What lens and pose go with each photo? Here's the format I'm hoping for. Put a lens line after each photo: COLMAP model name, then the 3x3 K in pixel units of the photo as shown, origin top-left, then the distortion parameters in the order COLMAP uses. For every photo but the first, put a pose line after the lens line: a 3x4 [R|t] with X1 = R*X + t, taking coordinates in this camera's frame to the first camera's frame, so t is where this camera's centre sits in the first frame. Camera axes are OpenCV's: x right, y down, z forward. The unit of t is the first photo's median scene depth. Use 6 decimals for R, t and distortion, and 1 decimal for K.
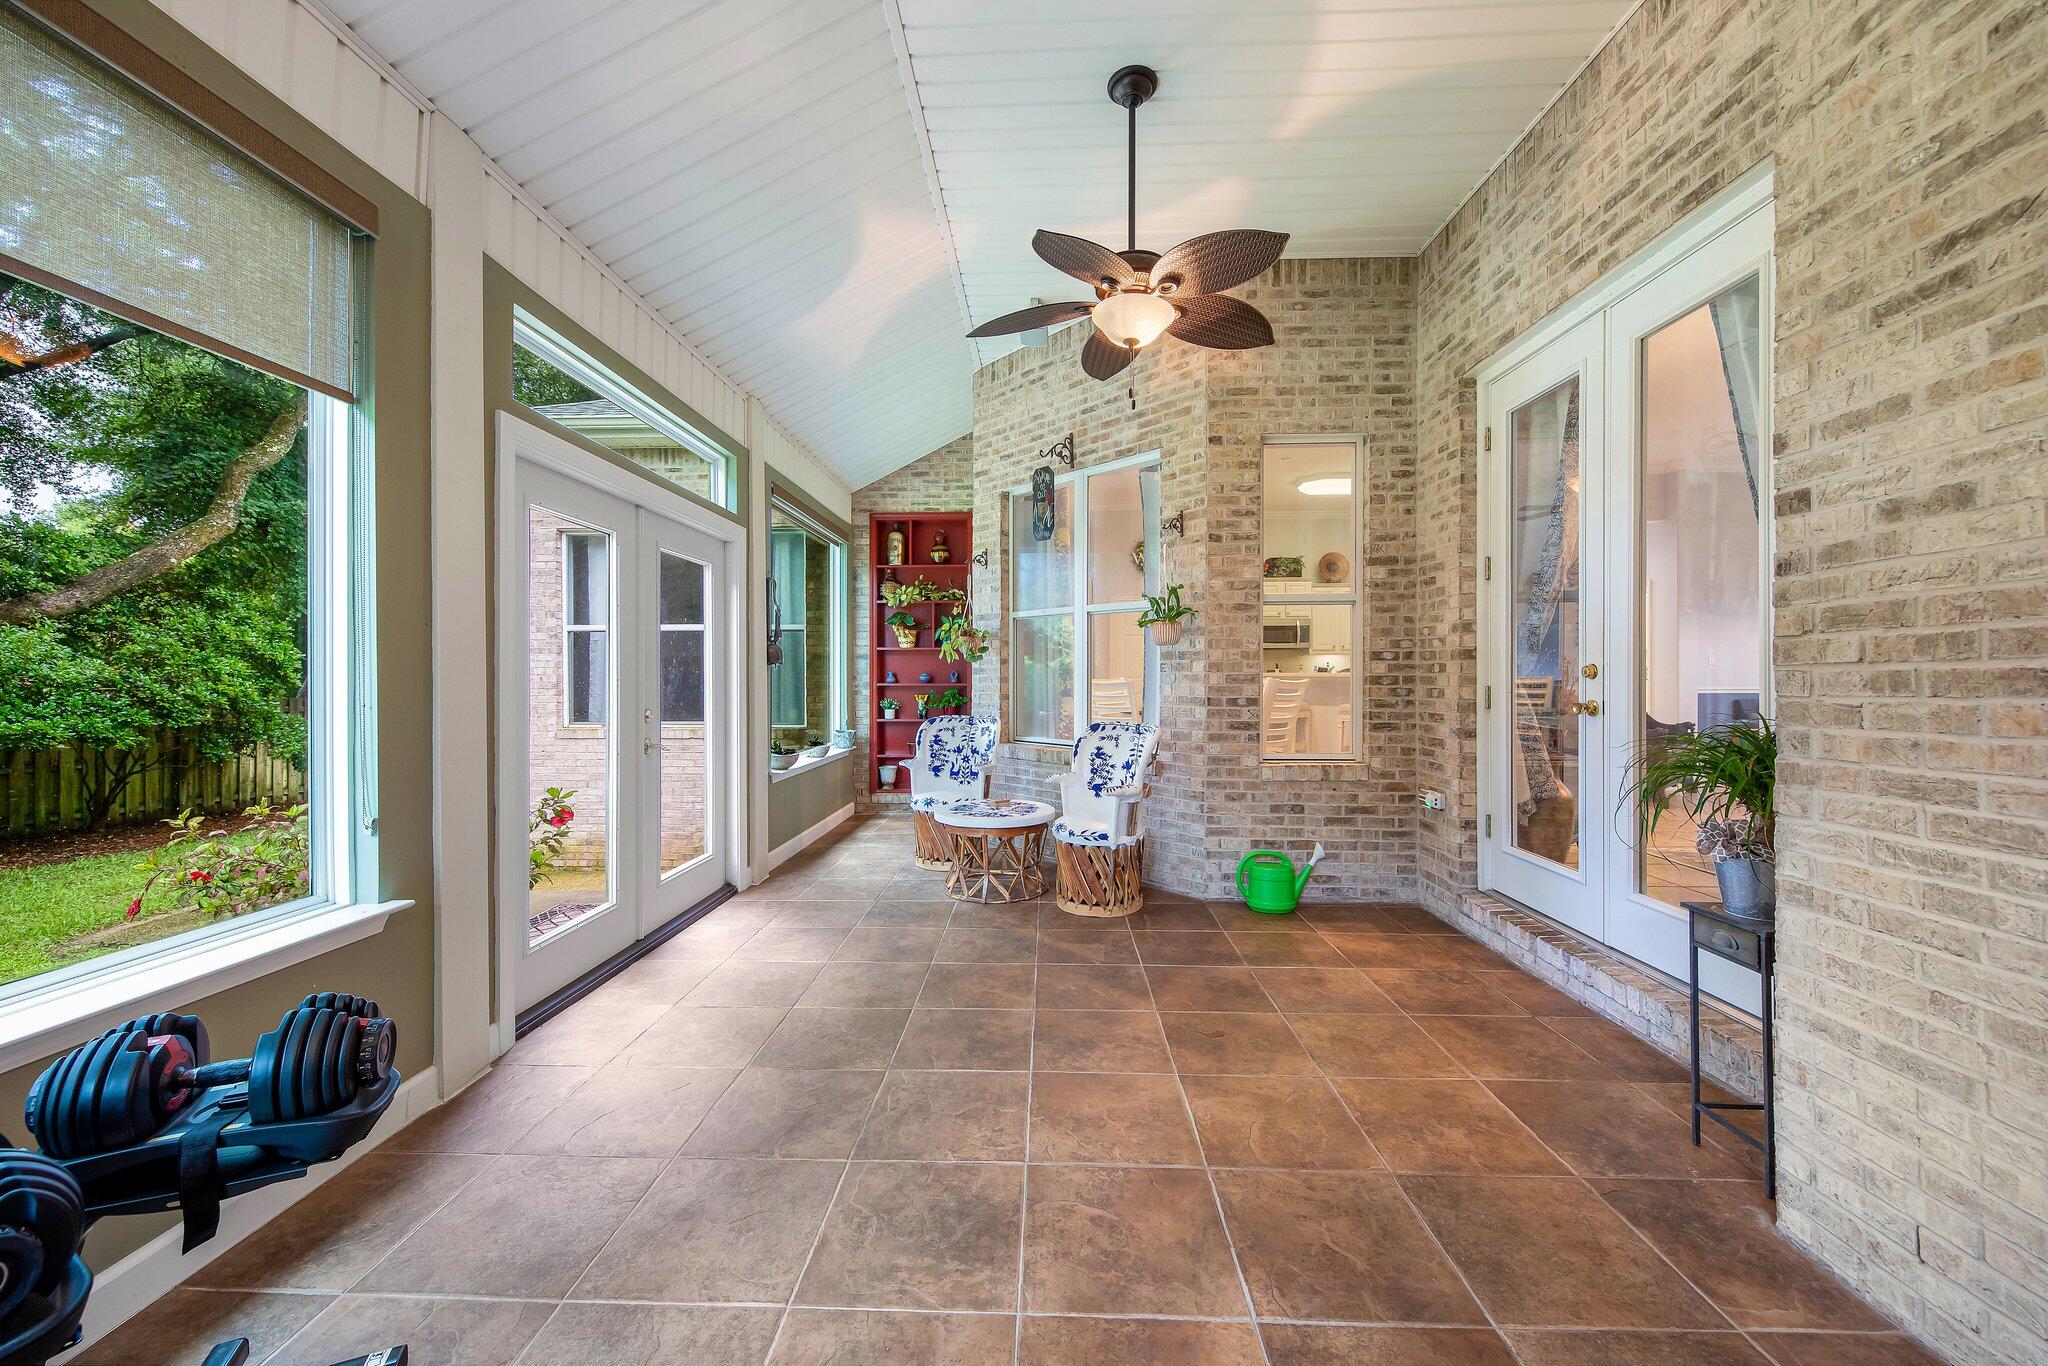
lens RADIAL K [[752.7, 0, 1035.7], [0, 752.7, 674.4], [0, 0, 1]] dist [-0.000673, 0.000012]
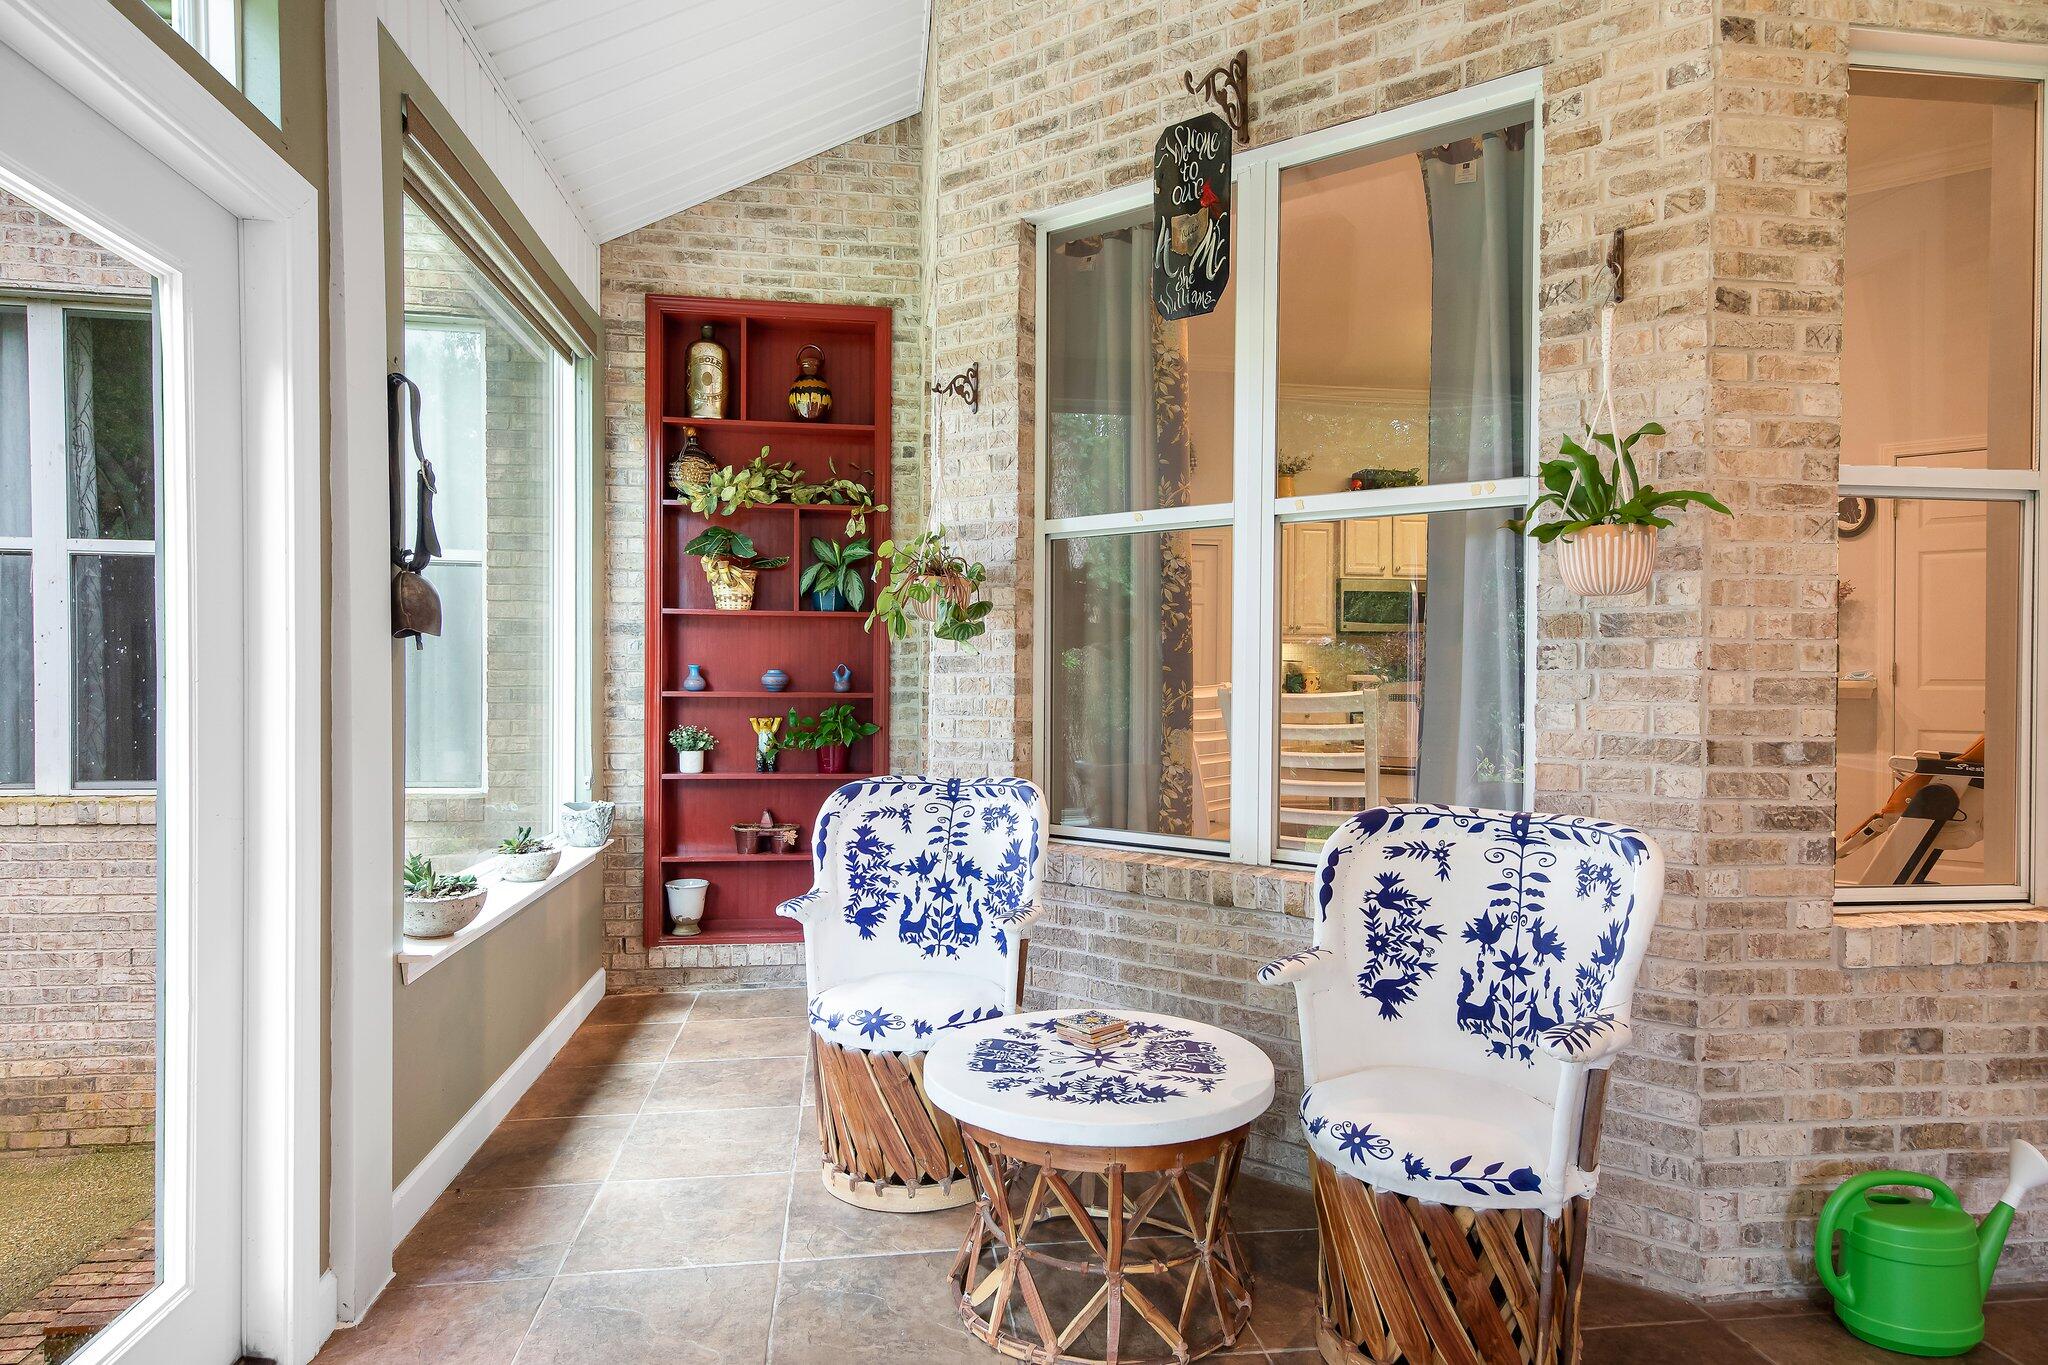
lens RADIAL K [[1127.2, 0, 1024.8], [0, 1127.2, 688.4], [0, 0, 1]] dist [0.011298, -0.003616]
pose [[0.984395, 0.007740, 0.175805, -0.163531], [-0.009777, 0.999895, 0.010720, 0.002141], [-0.175703, -0.012271, 0.984367, 0.445700]]
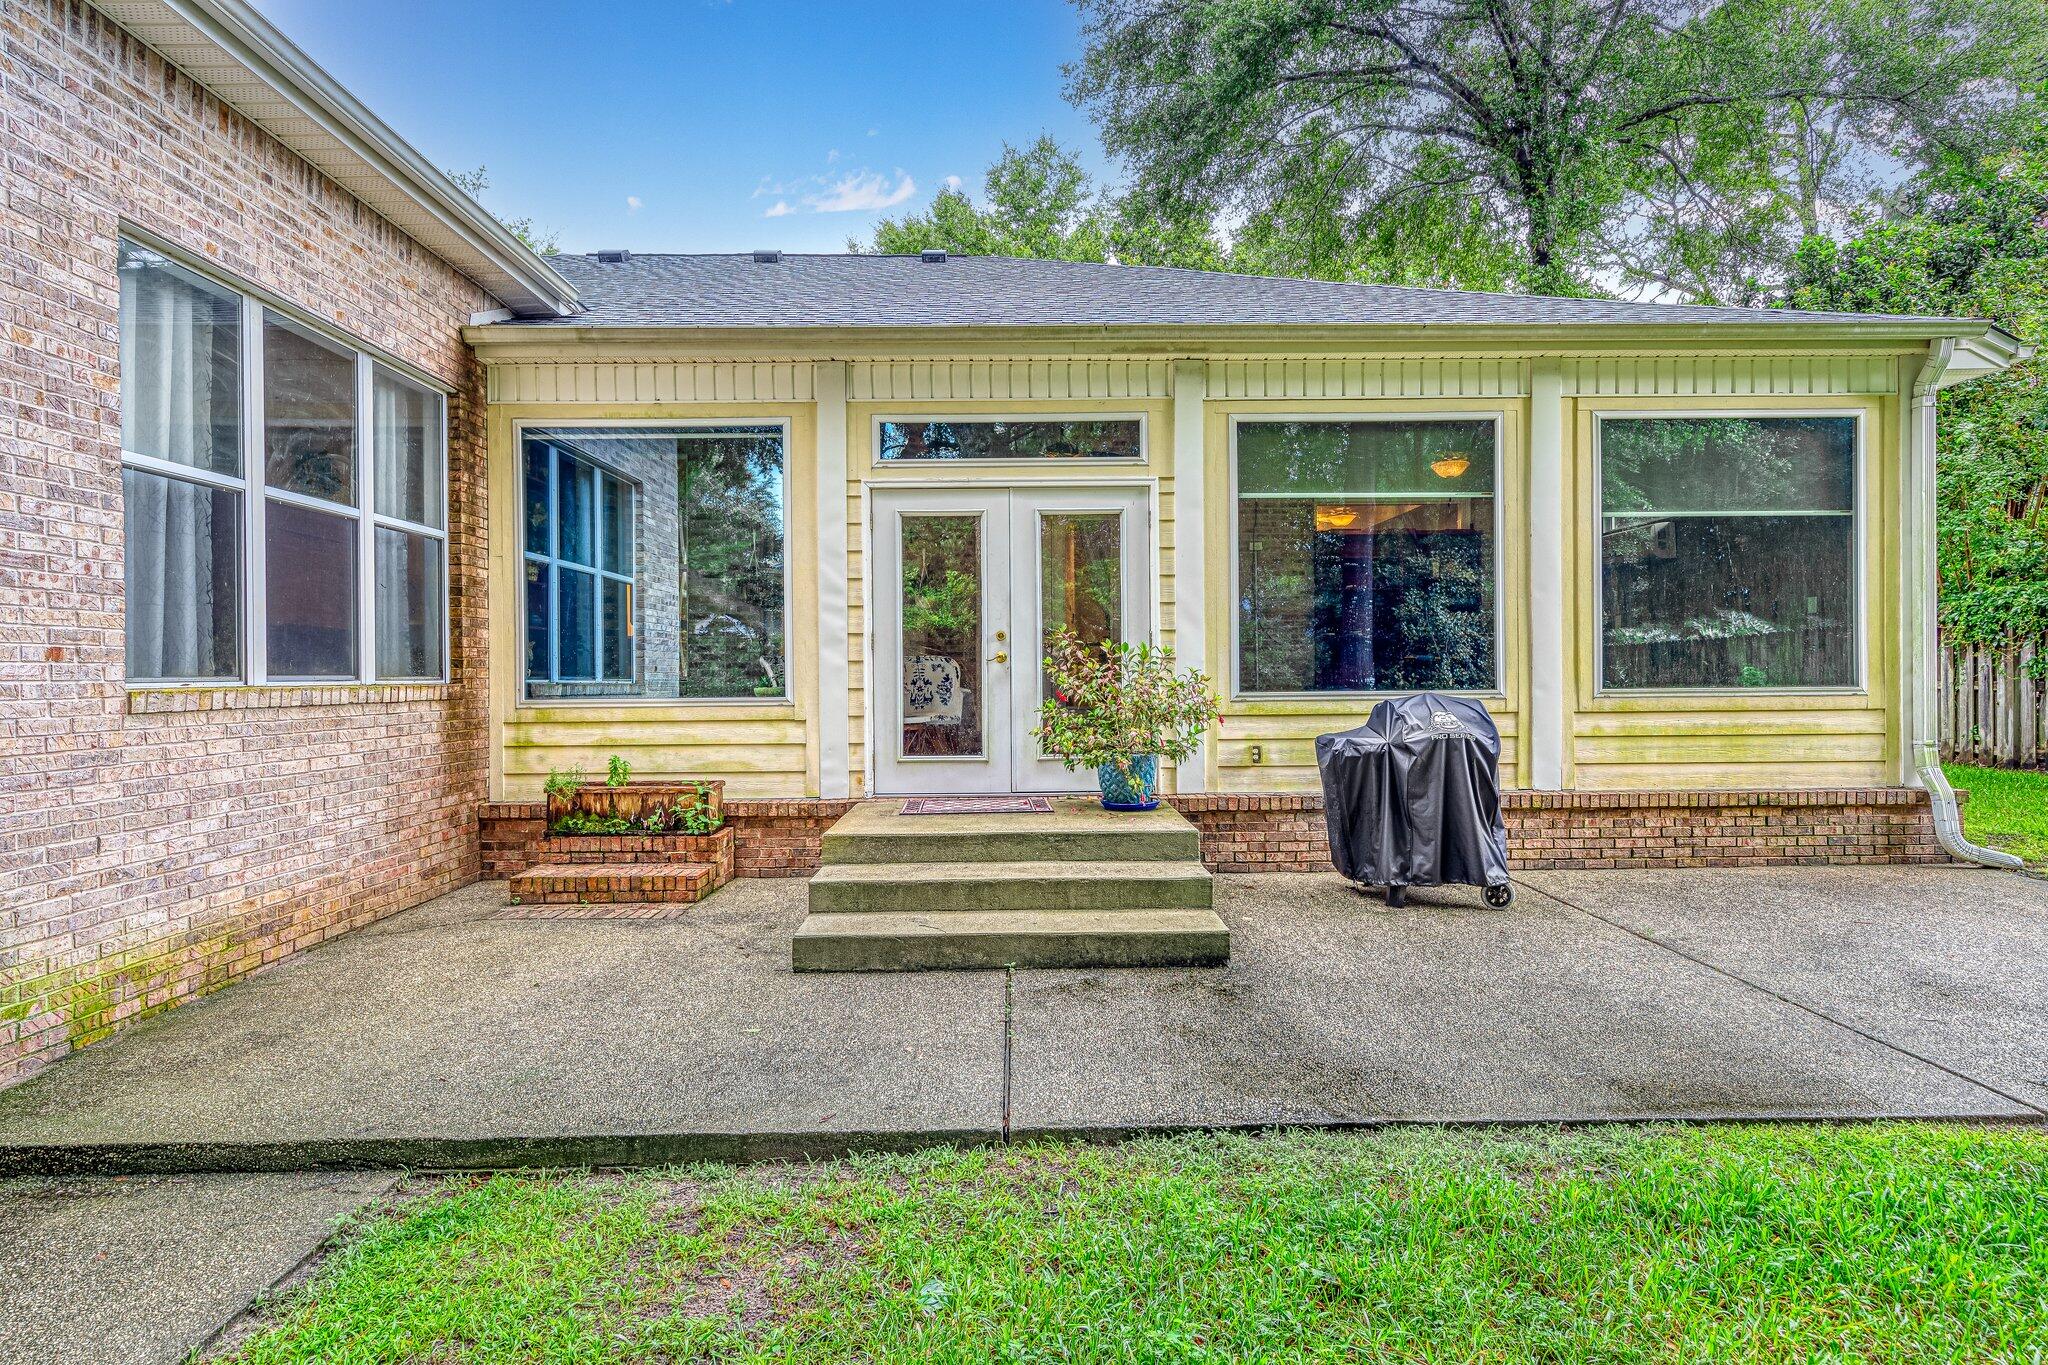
lens RADIAL K [[970.2, 0, 1028.1], [0, 970.2, 679.5], [0, 0, 1]] dist [0.013460, -0.005412]
pose [[-0.032883, -0.003103, 0.999454, -1.669270], [0.004227, 0.999986, 0.003244, 0.092117], [-0.999450, 0.004332, -0.032869, 0.710626]]
